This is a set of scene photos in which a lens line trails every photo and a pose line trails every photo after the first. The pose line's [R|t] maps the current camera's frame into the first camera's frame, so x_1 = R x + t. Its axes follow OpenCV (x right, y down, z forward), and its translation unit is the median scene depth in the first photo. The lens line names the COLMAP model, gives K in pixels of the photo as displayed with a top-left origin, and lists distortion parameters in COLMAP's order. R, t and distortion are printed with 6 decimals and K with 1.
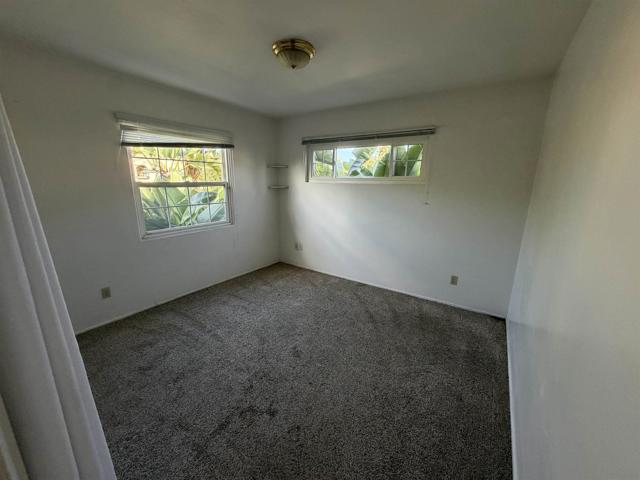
lens RADIAL K [[253.2, 0, 321.7], [0, 253.2, 239.4], [0, 0, 1]] dist [-0.000643, 0.000079]
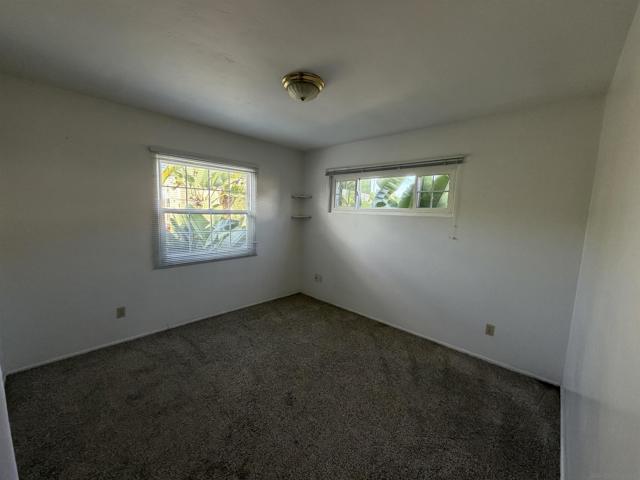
lens RADIAL K [[253.2, 0, 320.5], [0, 253.2, 240.5], [0, 0, 1]] dist [-0.000643, 0.000079]
pose [[0.987226, 0.037334, -0.154892, 0.093145], [-0.054644, 0.992534, -0.109046, -0.012270], [0.149664, 0.116117, 0.981895, 0.060622]]
